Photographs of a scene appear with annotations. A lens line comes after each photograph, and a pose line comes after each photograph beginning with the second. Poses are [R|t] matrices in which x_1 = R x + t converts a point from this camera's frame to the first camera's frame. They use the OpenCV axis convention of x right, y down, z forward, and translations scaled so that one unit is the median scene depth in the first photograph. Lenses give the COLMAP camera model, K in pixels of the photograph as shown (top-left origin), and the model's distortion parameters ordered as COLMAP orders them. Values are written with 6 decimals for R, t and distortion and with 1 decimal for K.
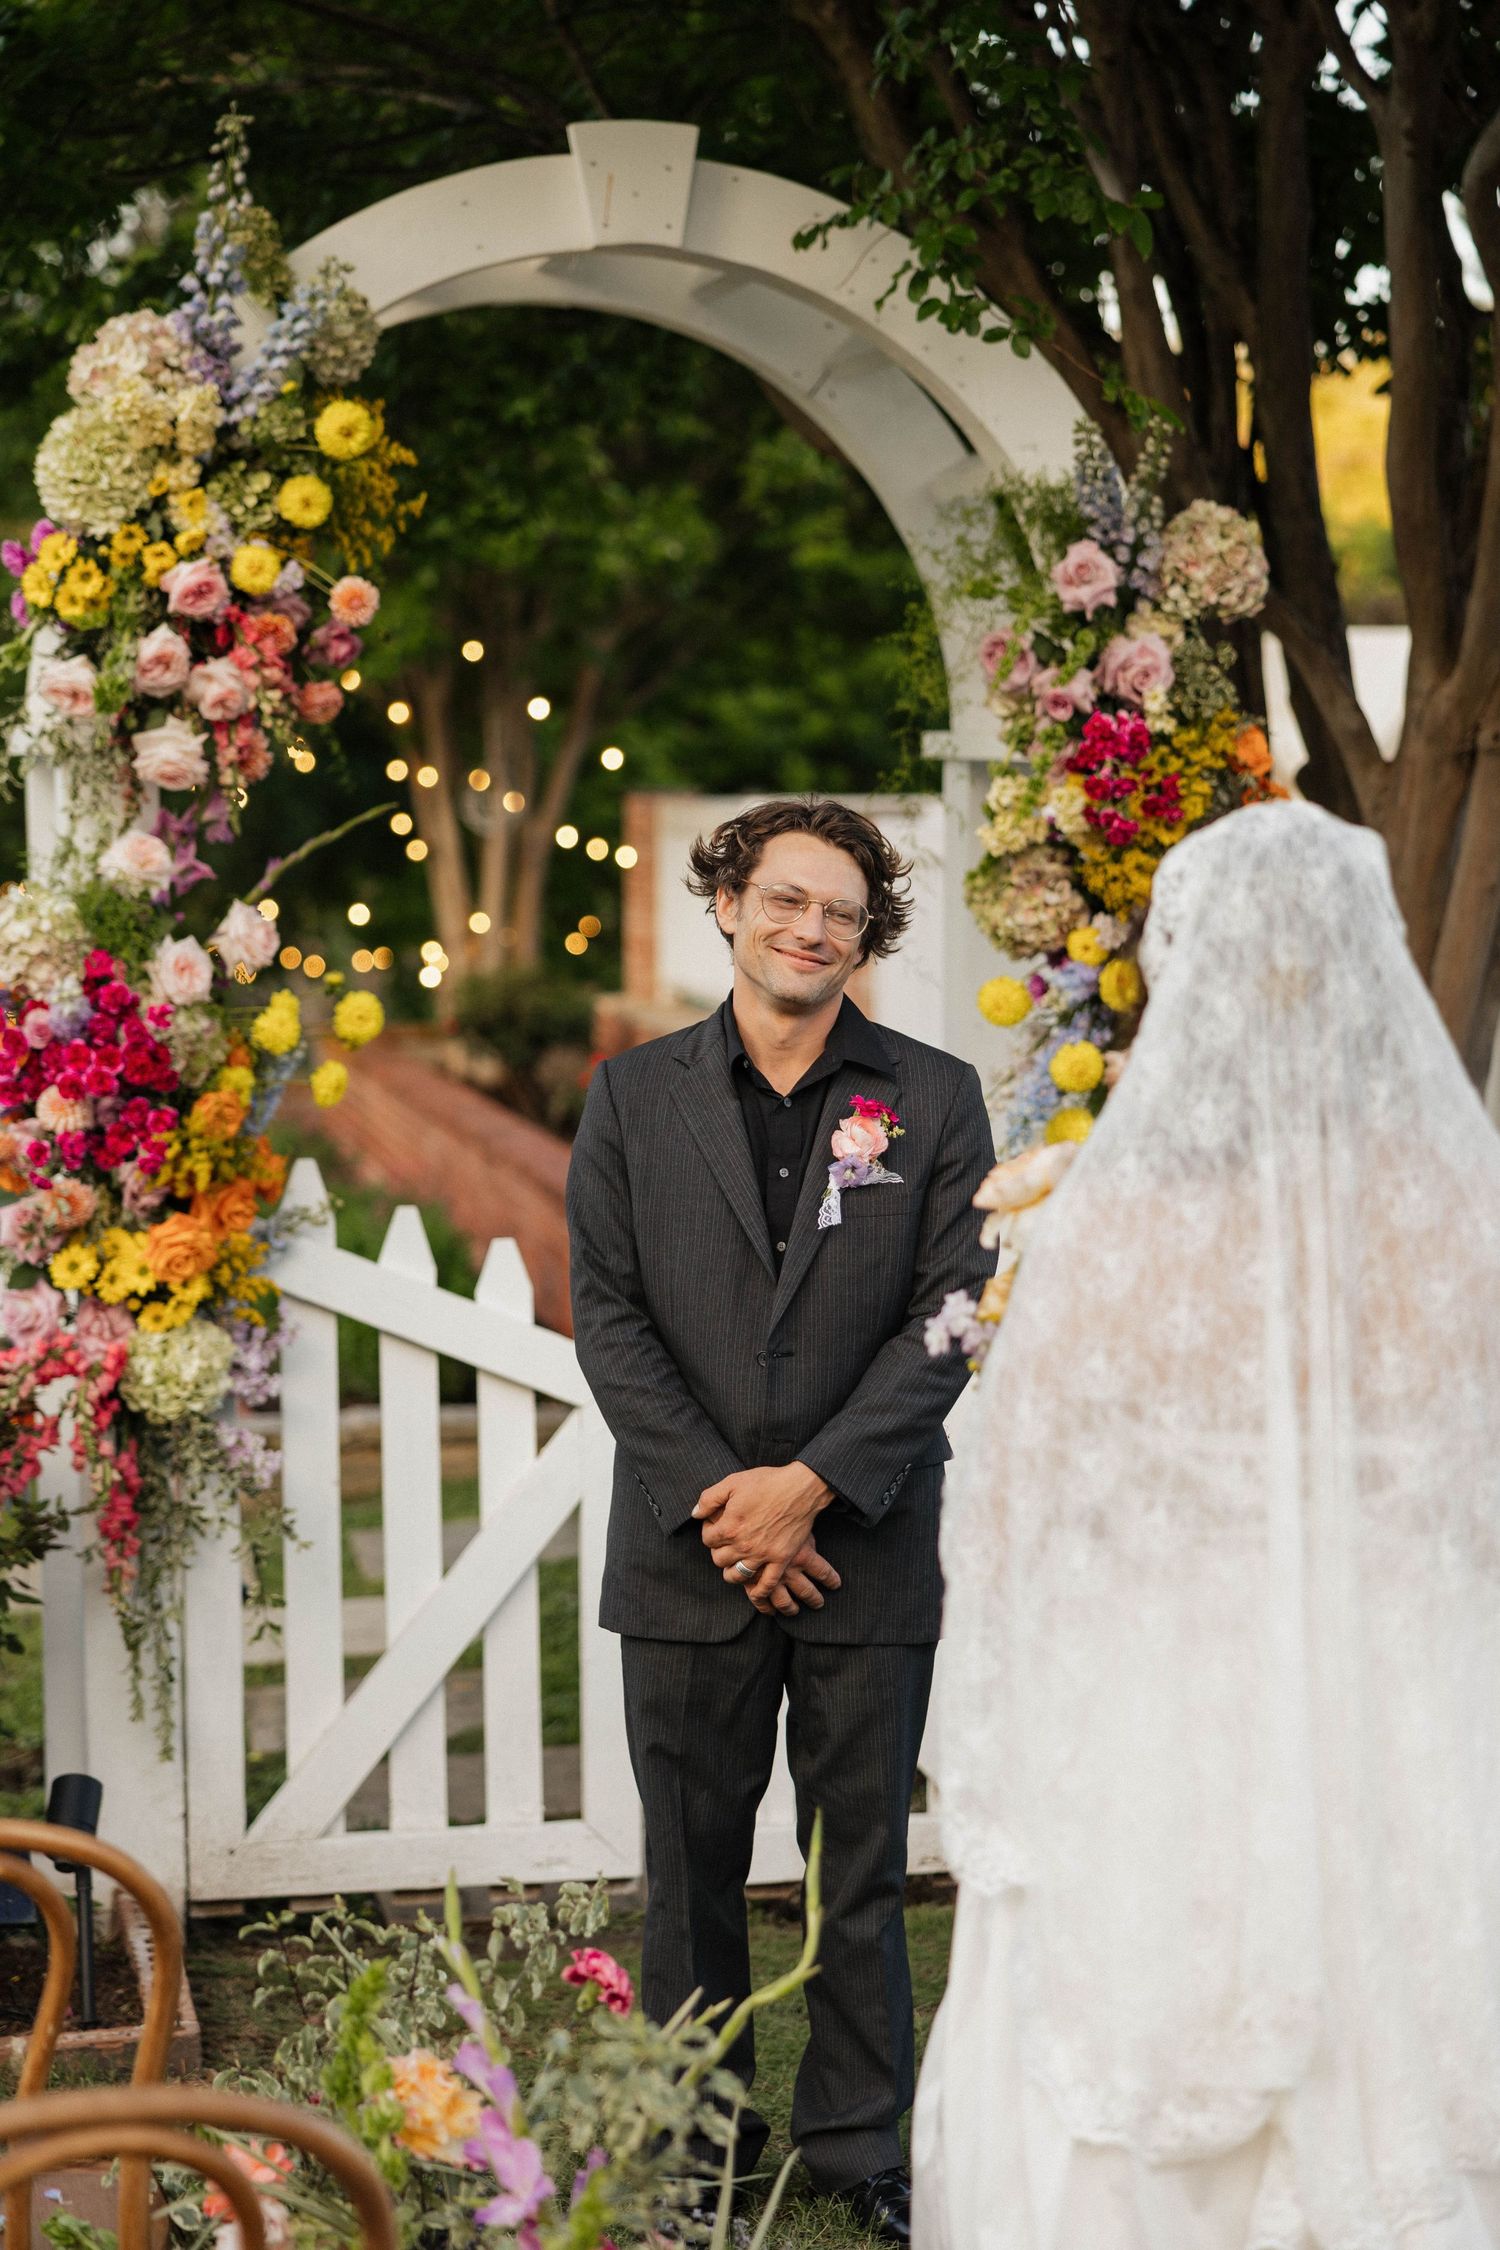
lens RADIAL K [[4313.6, 0, 754.0], [0, 4313.6, 1164.7], [0, 0, 1]] dist [0.024928, -0.223802]
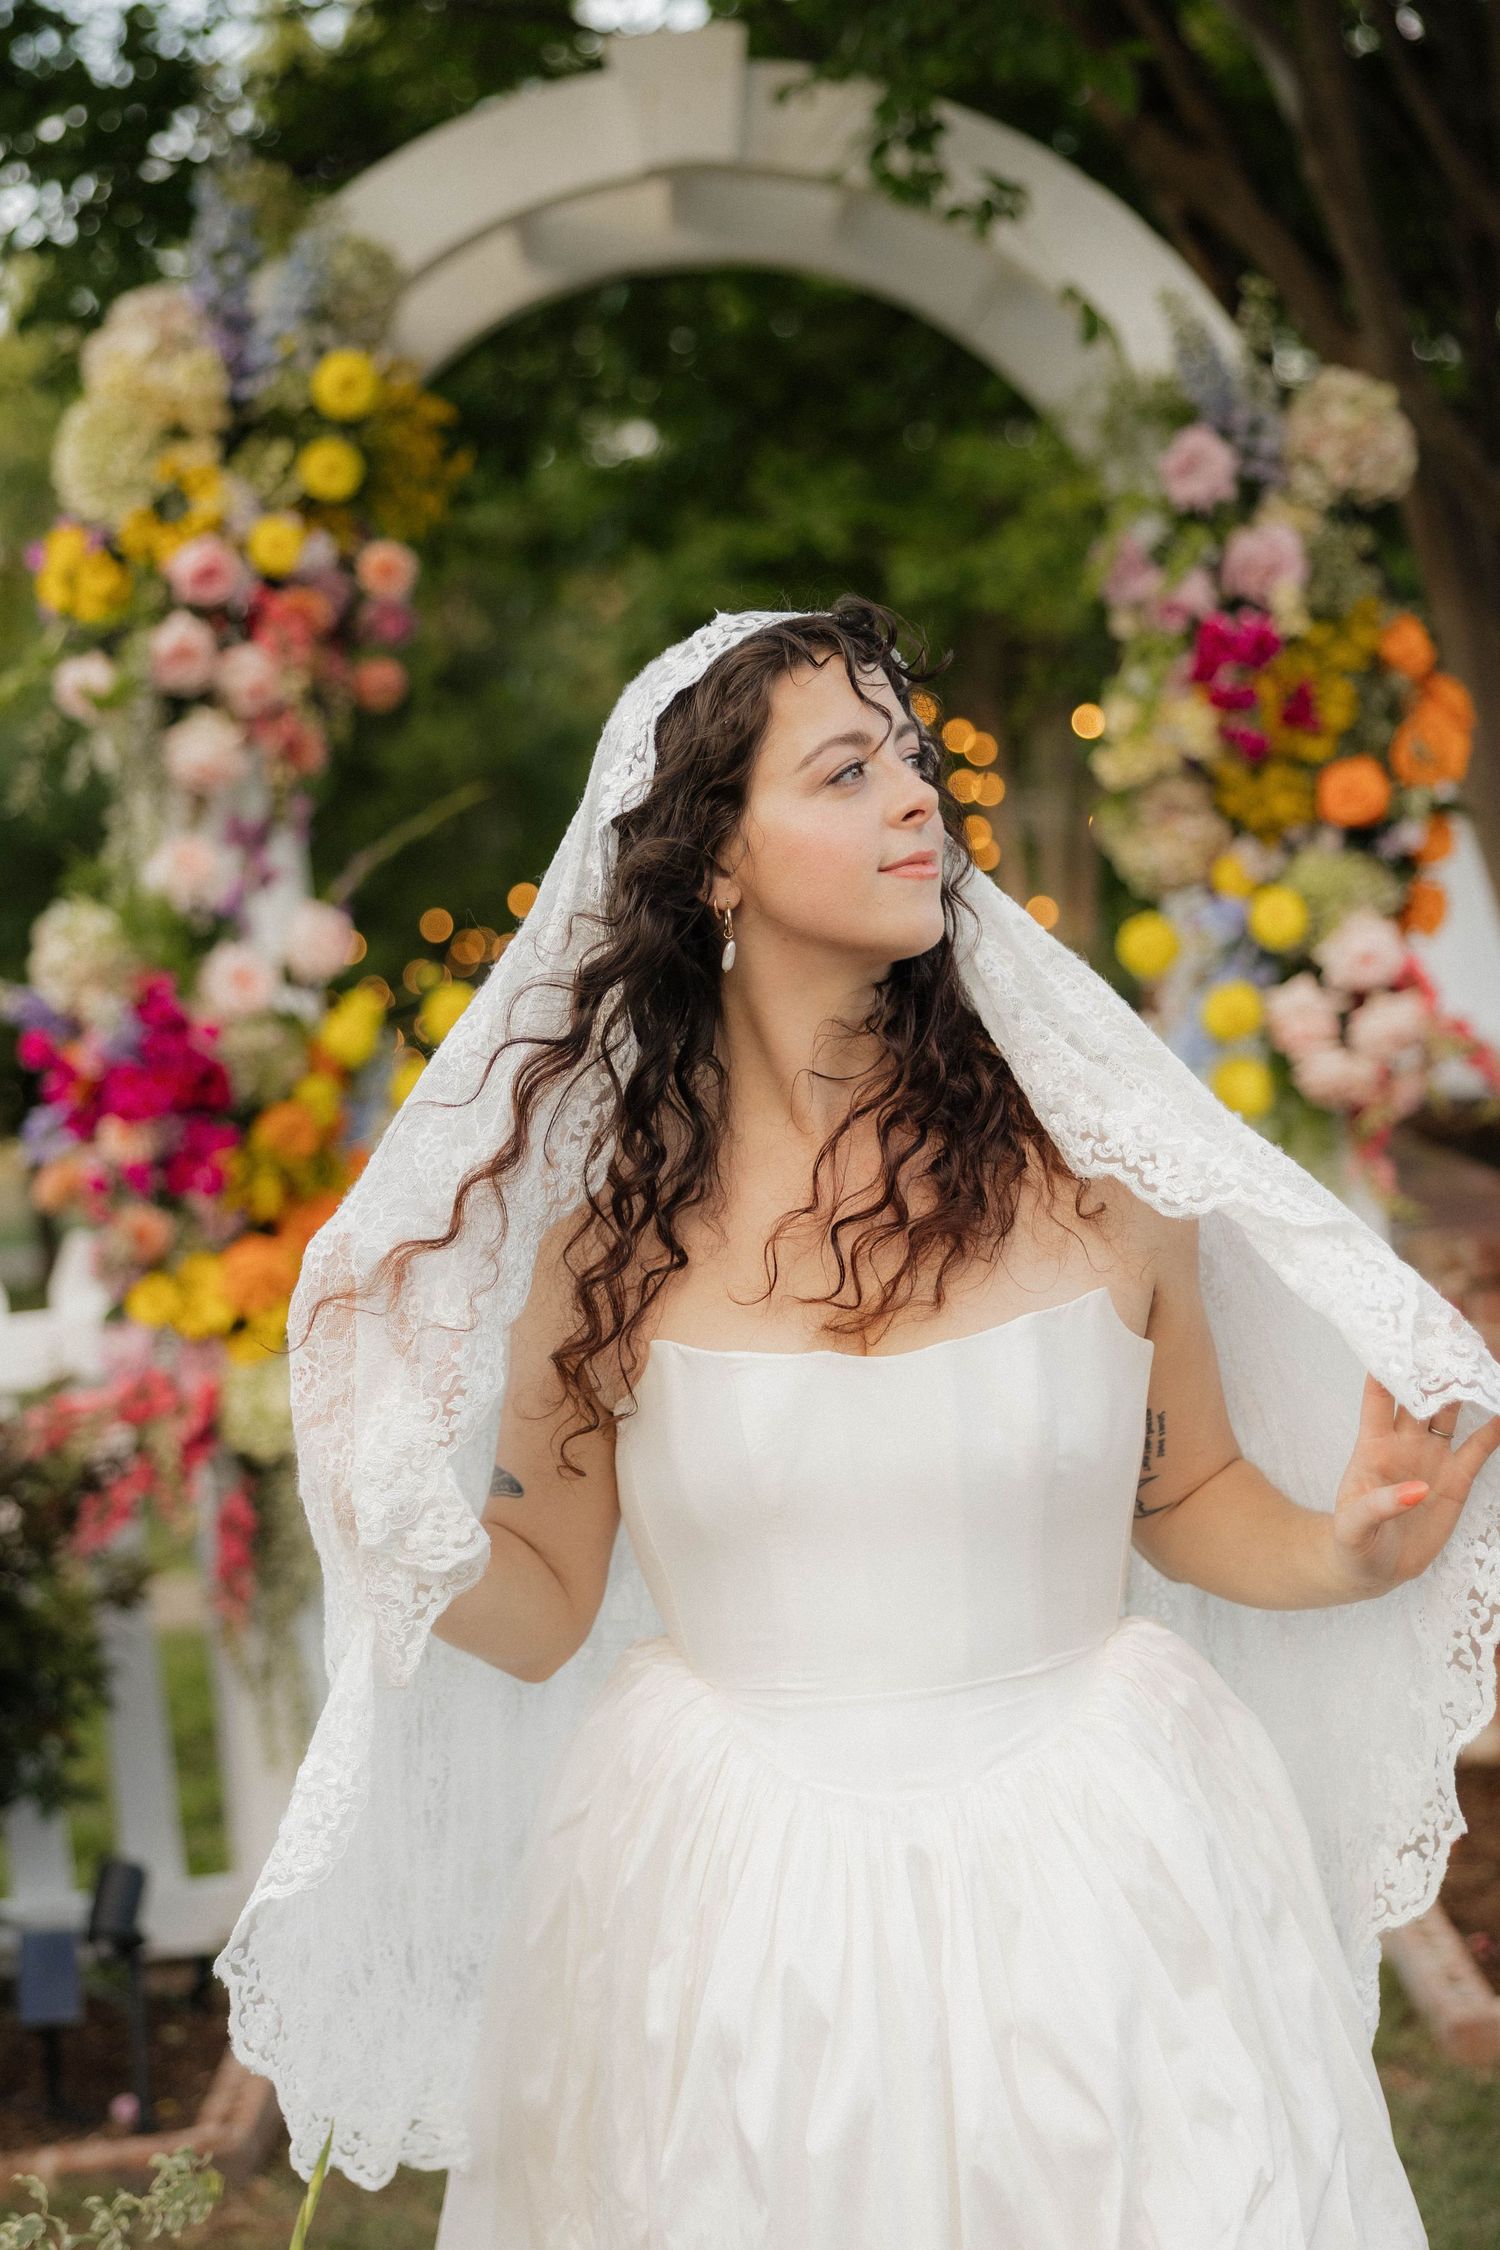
lens RADIAL K [[3429.0, 0, 750.0], [0, 3429.0, 1125.0], [0, 0, 1]] dist [-0.003467, -0.016283]
pose [[0.977180, -0.066909, -0.201597, 0.124428], [0.067373, 0.997717, -0.004567, -0.002645], [0.201443, -0.009119, 0.979458, 0.288547]]
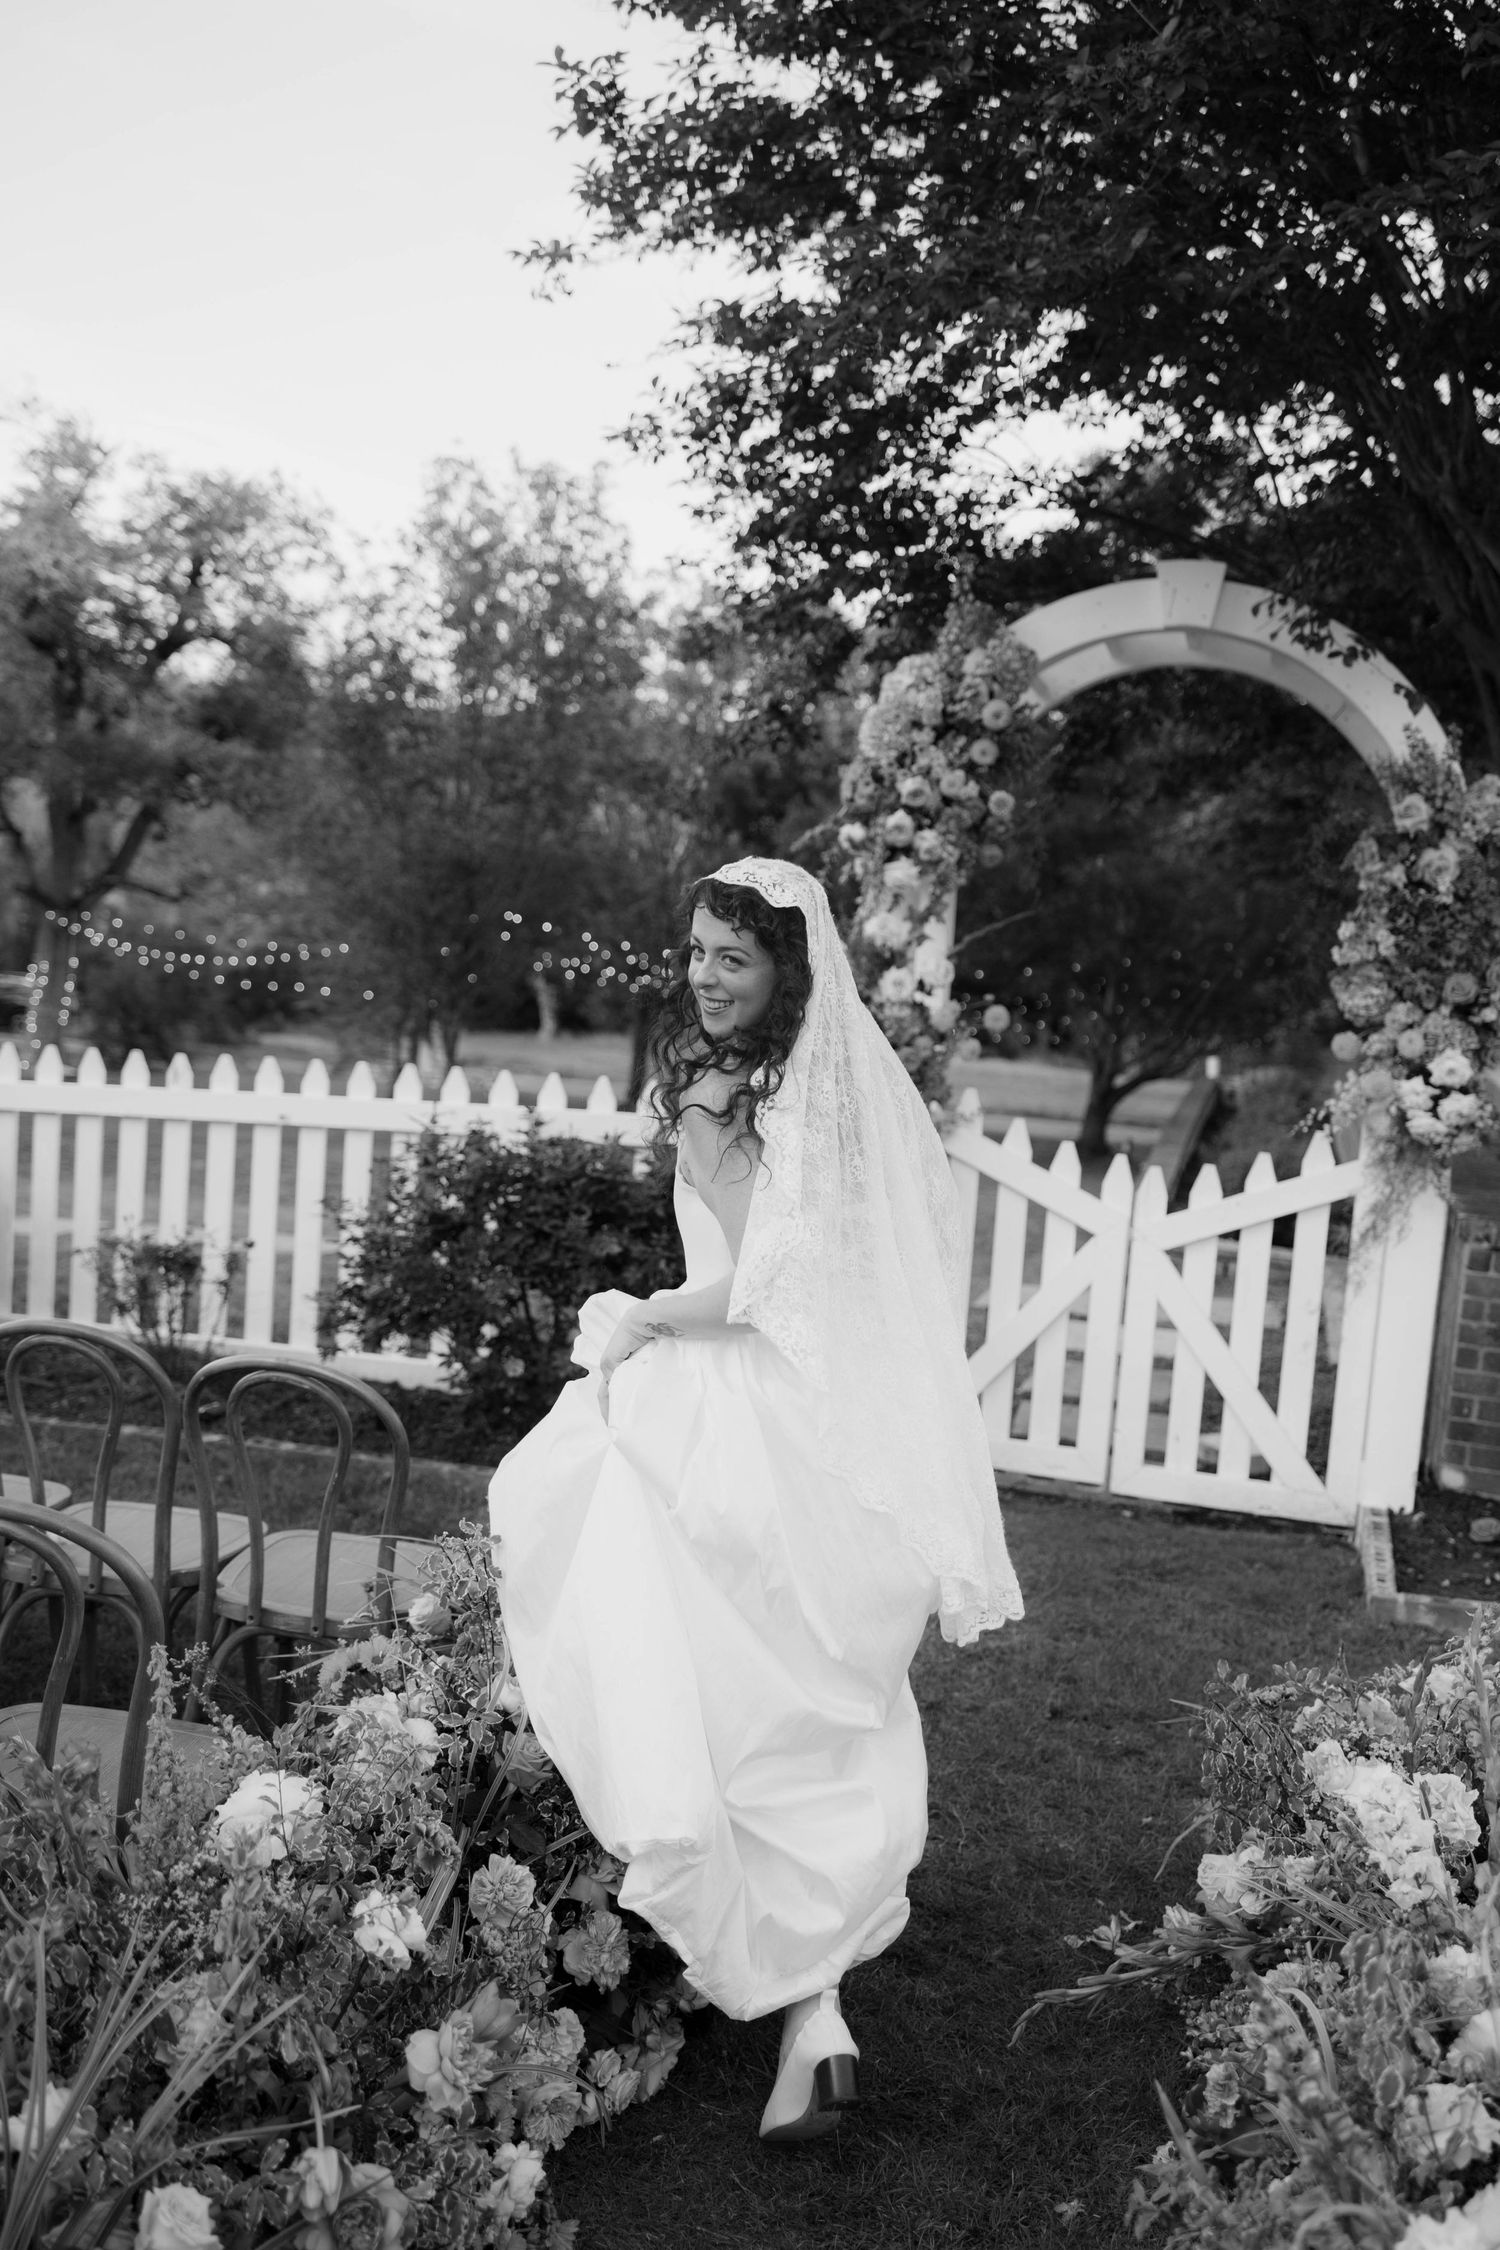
lens RADIAL K [[1936.3, 0, 770.7], [0, 1936.3, 1087.8], [0, 0, 1]] dist [0.001781, 0.003315]
pose [[0.891810, 0.113621, -0.437910, 0.210678], [-0.119284, 0.992752, 0.014659, -0.003864], [0.436402, 0.039162, 0.898899, 0.173409]]
